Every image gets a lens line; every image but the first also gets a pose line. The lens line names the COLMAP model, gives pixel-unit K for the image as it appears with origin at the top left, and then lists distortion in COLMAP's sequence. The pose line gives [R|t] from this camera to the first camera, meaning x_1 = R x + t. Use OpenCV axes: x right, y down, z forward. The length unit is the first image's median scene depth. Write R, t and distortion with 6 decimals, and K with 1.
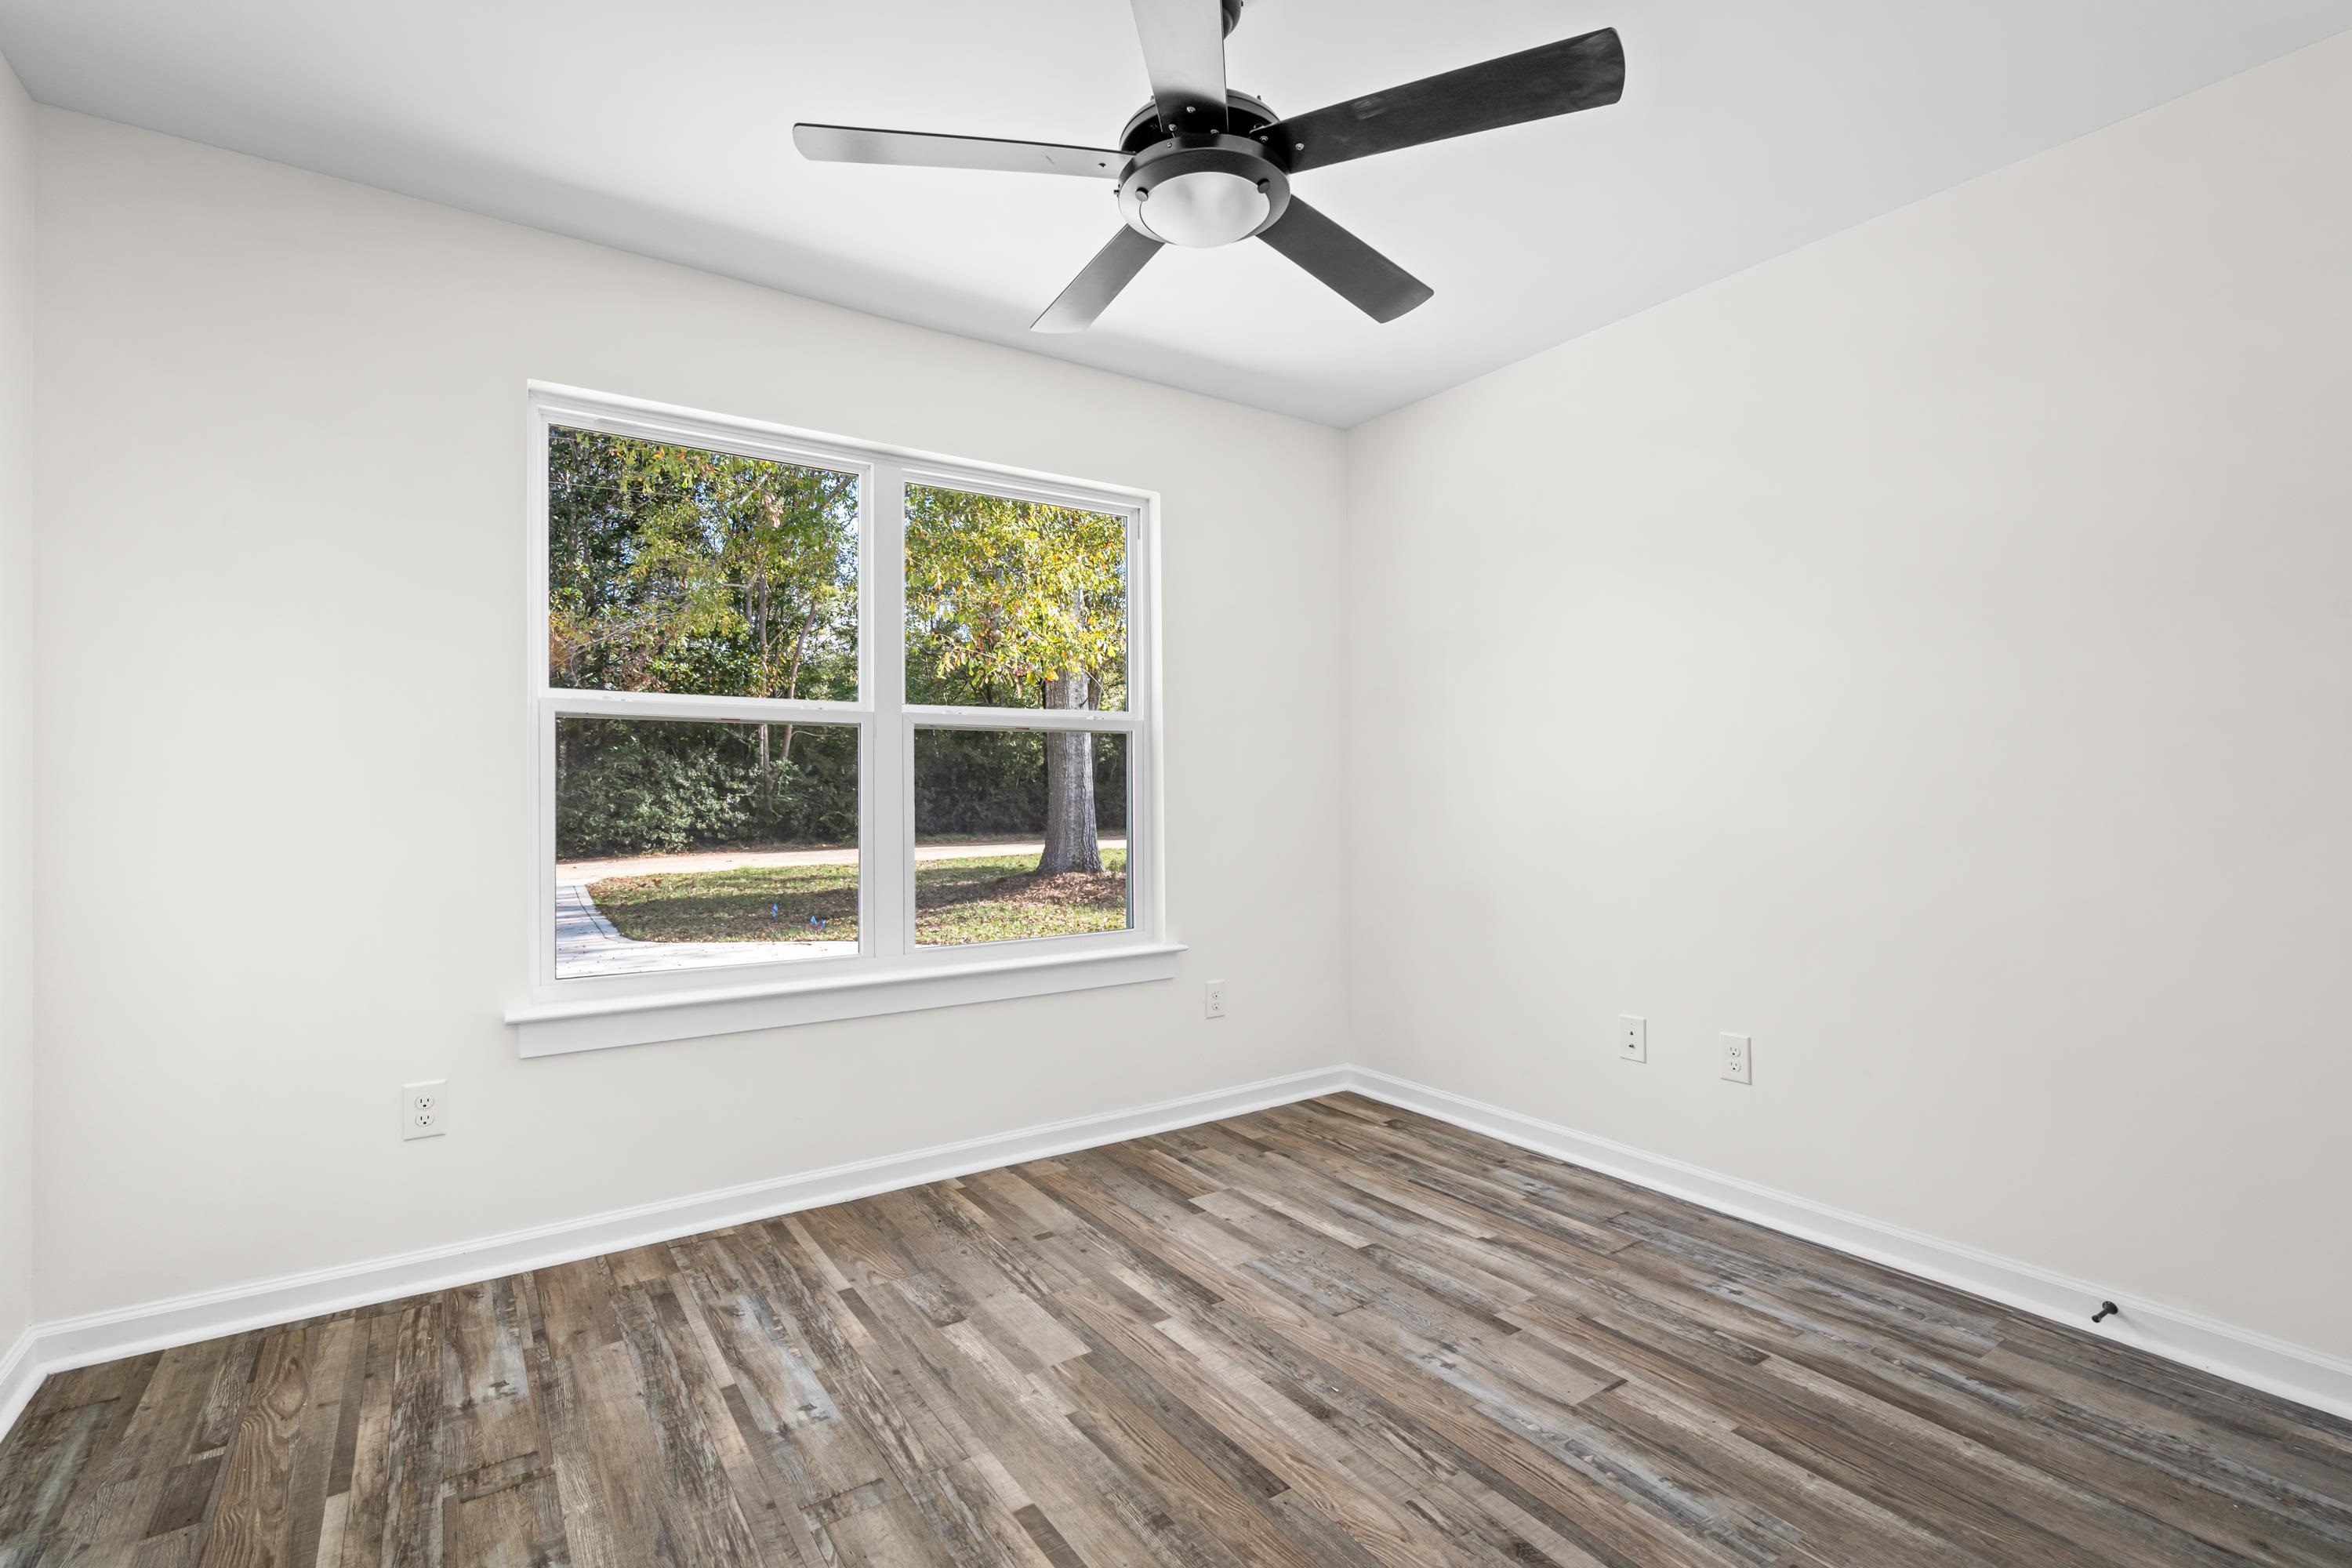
lens RADIAL K [[1067.7, 0, 1176.0], [0, 1067.7, 784.0], [0, 0, 1]] dist [-0.001637, 0.000122]
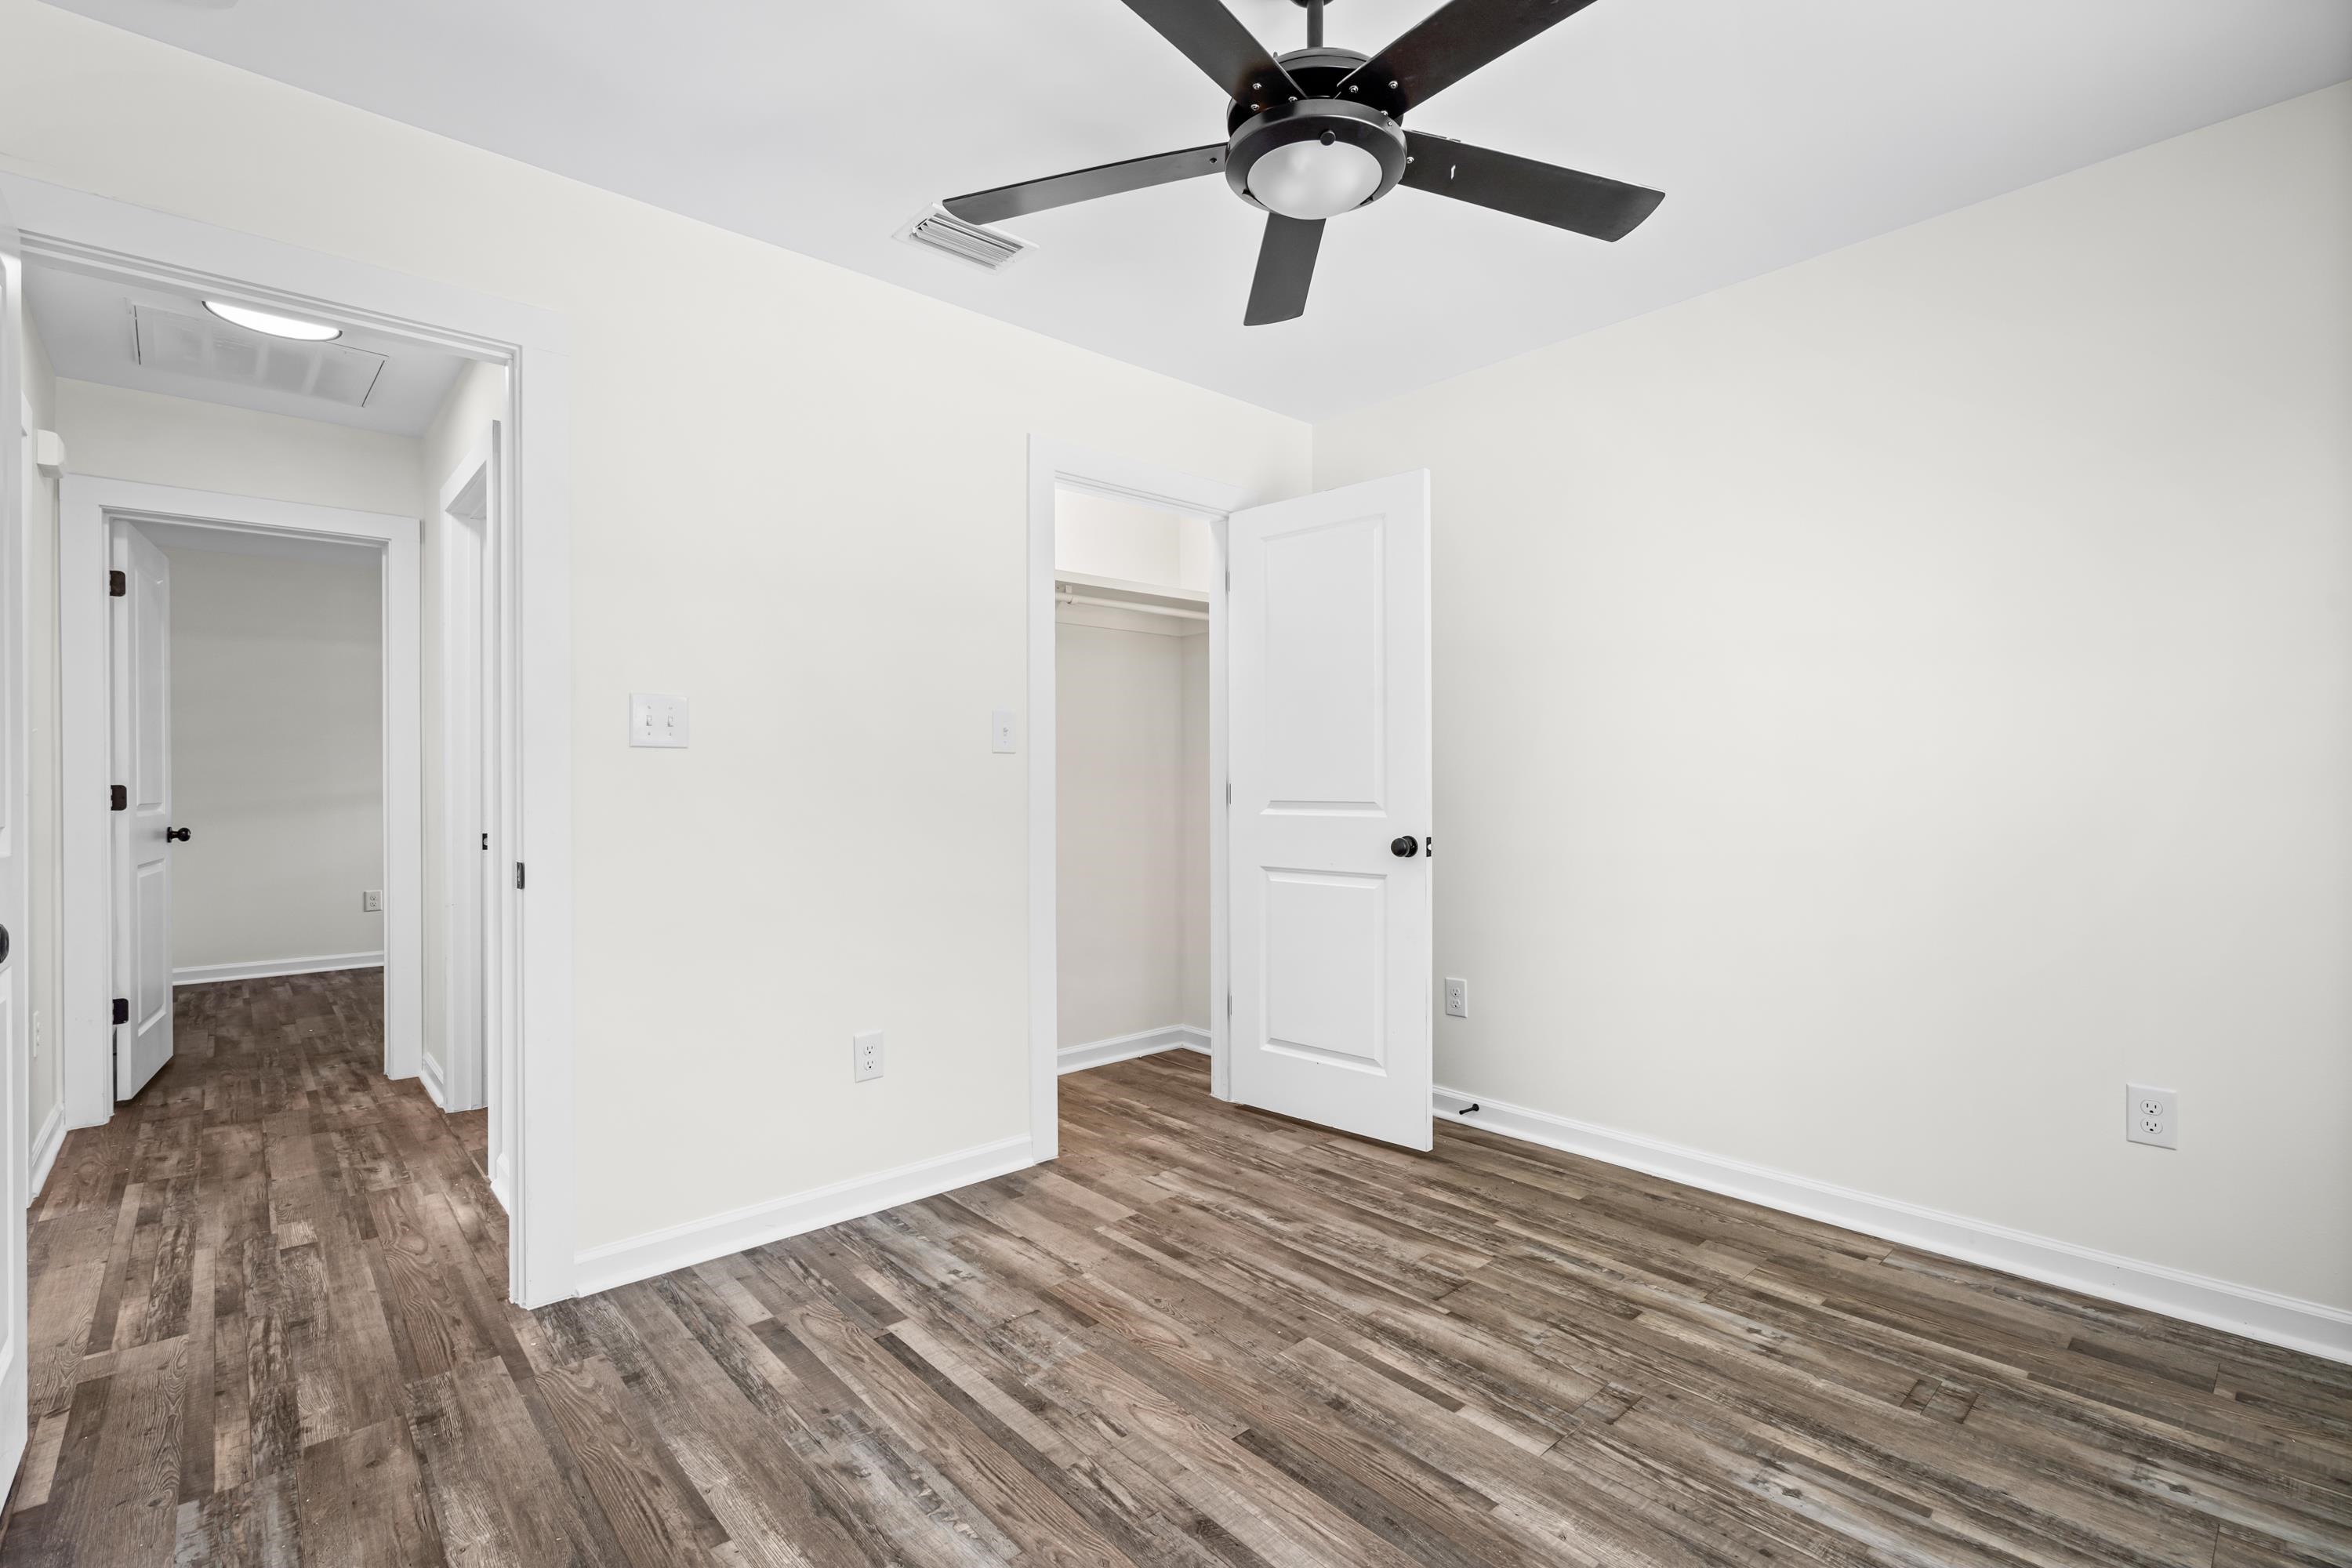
lens RADIAL K [[1067.7, 0, 1176.0], [0, 1067.7, 784.0], [0, 0, 1]] dist [-0.001637, 0.000122]
pose [[-0.991494, 0.007941, -0.129911, 0.280282], [0.008608, 0.999953, -0.004571, 0.009319], [0.129868, -0.005651, -0.991515, 1.944591]]
